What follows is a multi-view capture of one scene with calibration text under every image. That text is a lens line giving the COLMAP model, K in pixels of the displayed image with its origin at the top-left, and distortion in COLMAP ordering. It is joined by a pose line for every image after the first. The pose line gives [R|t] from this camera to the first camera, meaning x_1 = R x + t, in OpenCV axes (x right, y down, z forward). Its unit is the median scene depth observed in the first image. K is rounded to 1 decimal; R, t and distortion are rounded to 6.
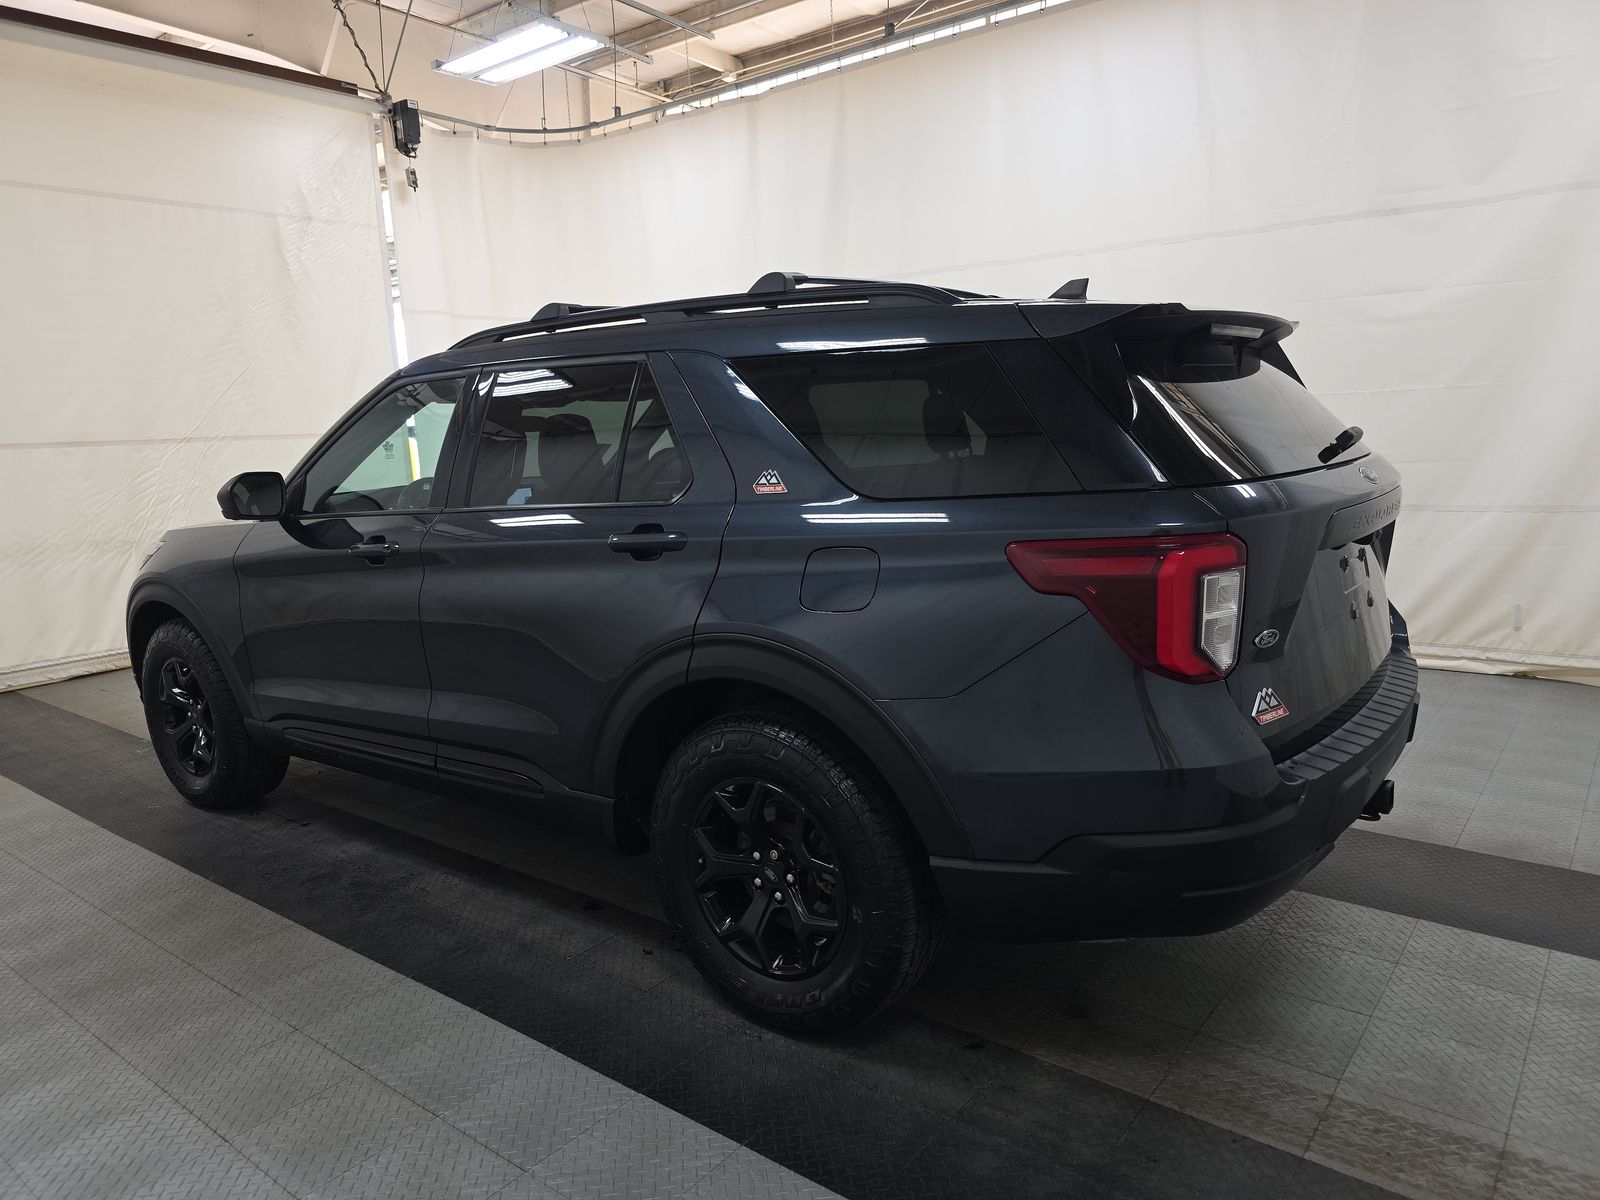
lens RADIAL K [[1099.9, 0, 805.3], [0, 1099.9, 601.5], [0, 0, 1]] dist [0.040358, -0.000490]
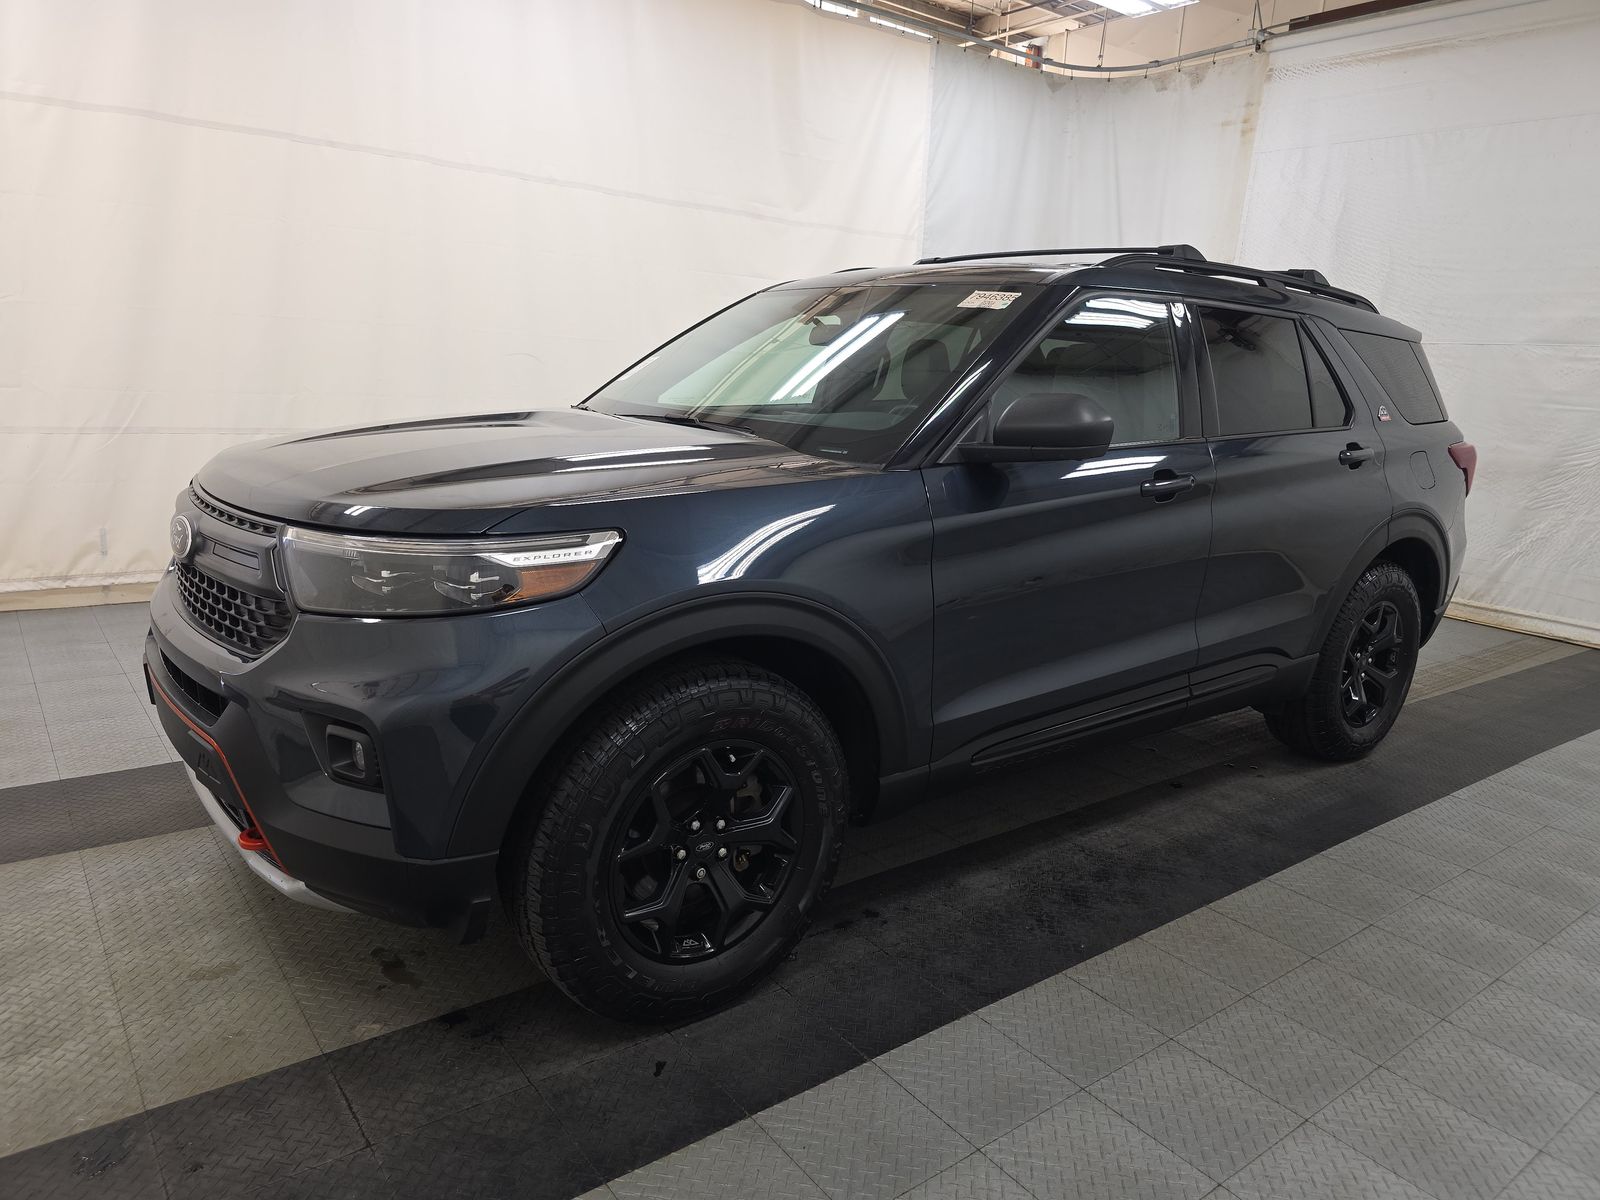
lens RADIAL K [[1075.0, 0, 799.6], [0, 1075.0, 565.9], [0, 0, 1]] dist [0.036117, -0.000090]
pose [[0.243843, -0.130880, 0.960943, -1.225730], [0.095207, 0.989296, 0.110583, -0.100321], [-0.965130, 0.064524, 0.253693, 0.987332]]
